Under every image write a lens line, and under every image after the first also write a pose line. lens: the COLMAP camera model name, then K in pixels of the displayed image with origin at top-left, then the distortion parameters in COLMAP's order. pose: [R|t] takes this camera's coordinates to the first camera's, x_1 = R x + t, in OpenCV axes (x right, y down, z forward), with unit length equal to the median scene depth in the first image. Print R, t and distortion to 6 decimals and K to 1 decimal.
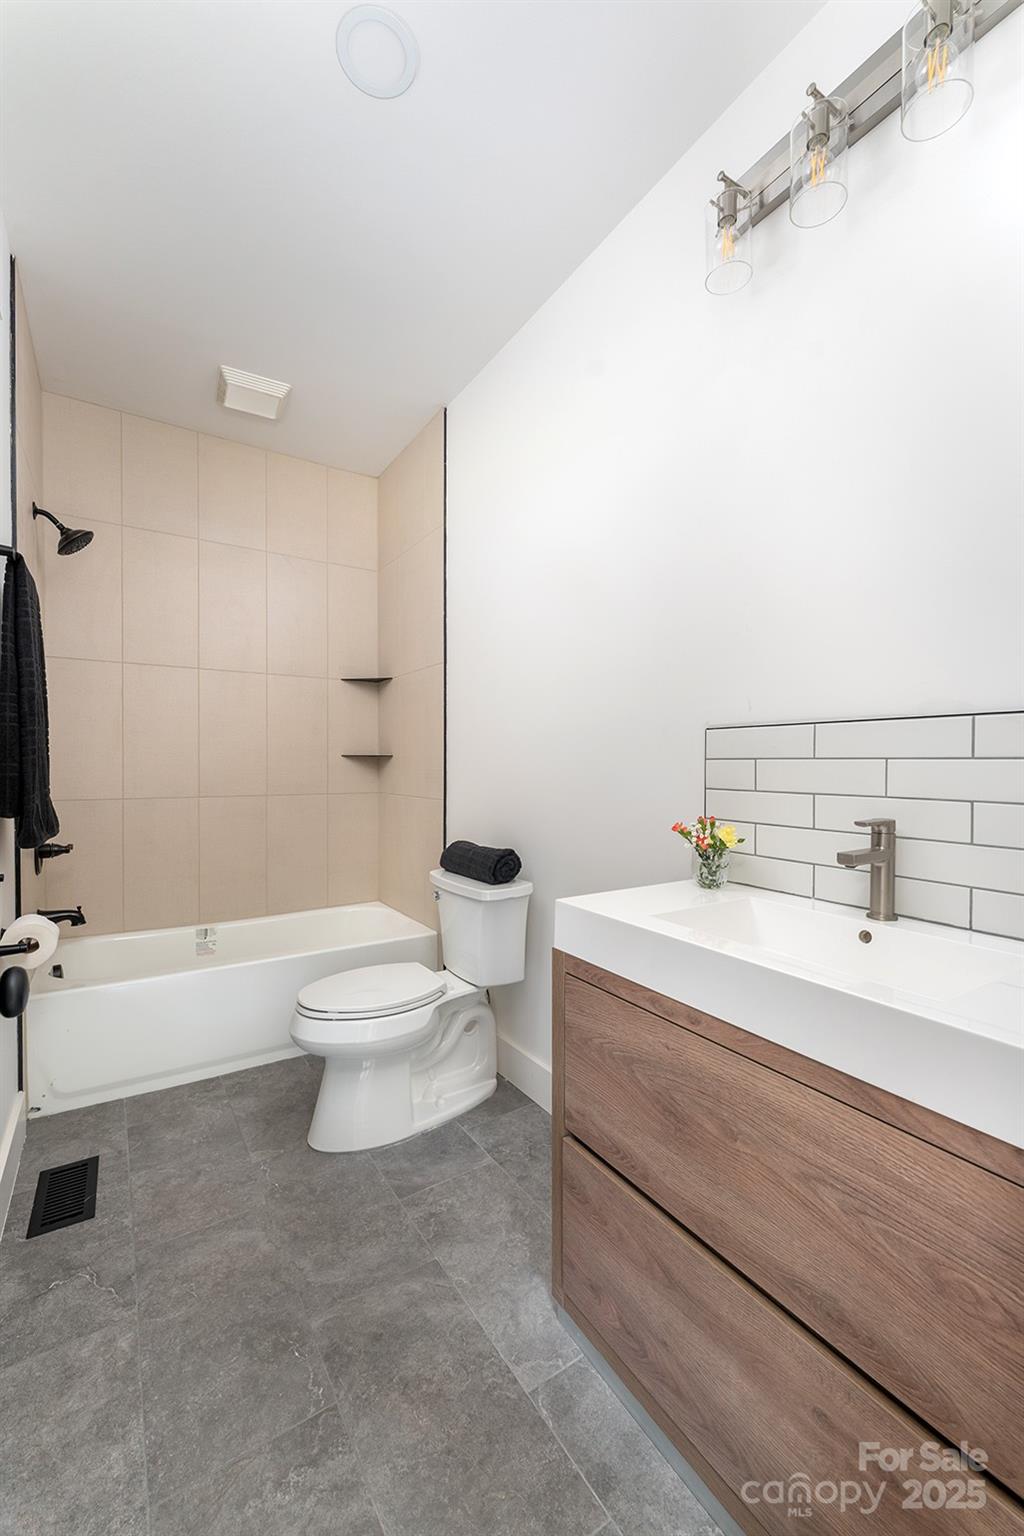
lens RADIAL K [[619.4, 0, 512.0], [0, 619.4, 772.6], [0, 0, 1]] dist [0.021160, 0.000135]
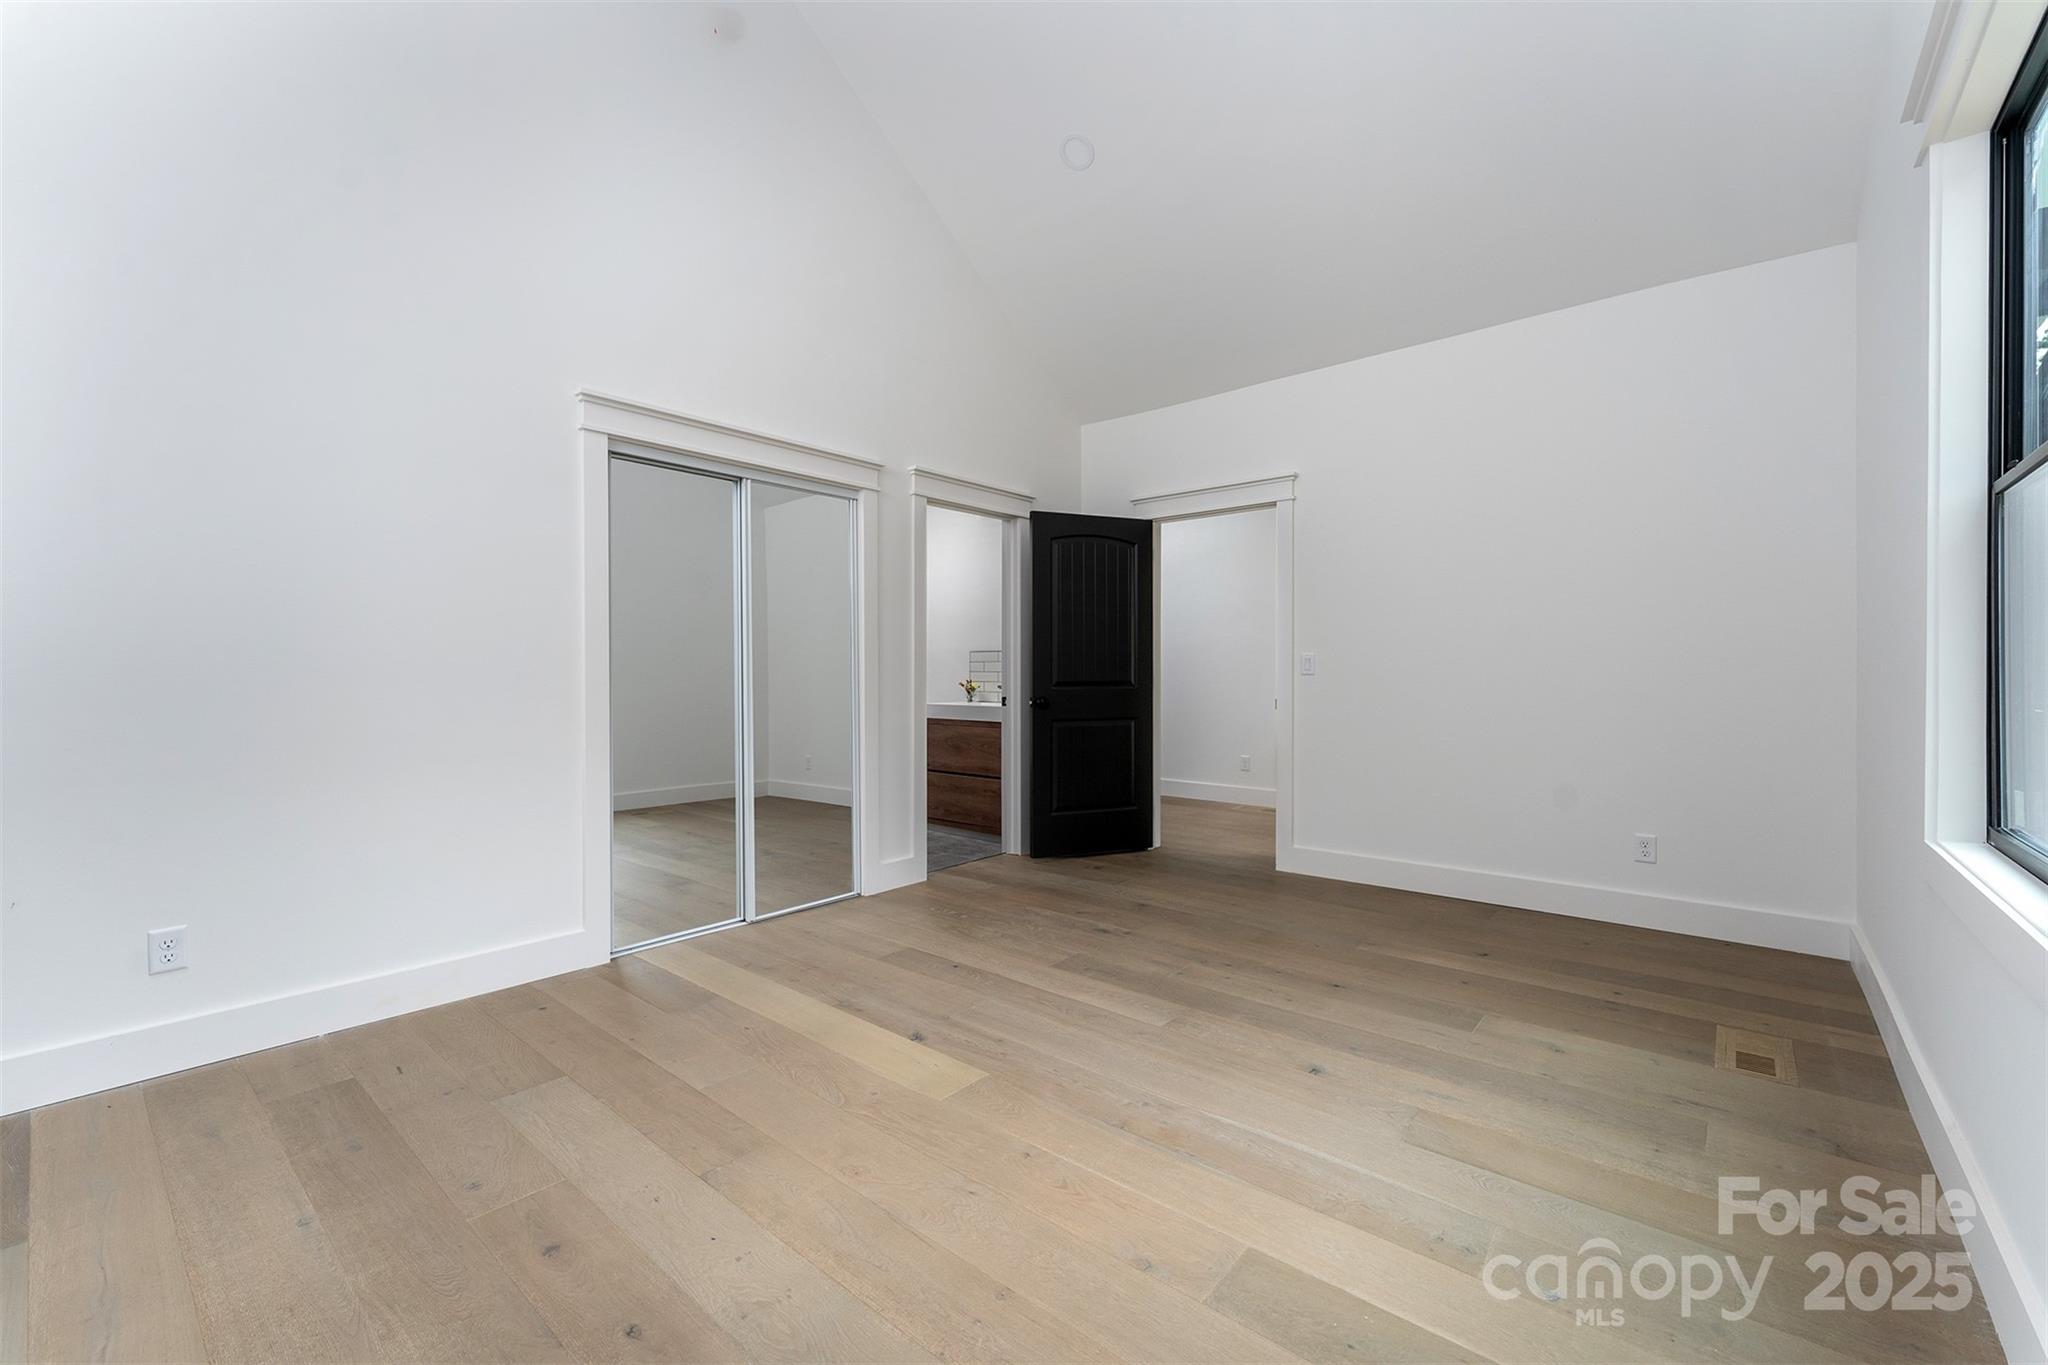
lens RADIAL K [[825.9, 0, 1027.5], [0, 825.9, 681.5], [0, 0, 1]] dist [0.021160, 0.000135]
pose [[0.955646, -0.005512, 0.294466, -0.651792], [0.006265, 0.999979, -0.001612, 0.089067], [-0.294451, 0.003385, 0.955661, -3.153539]]
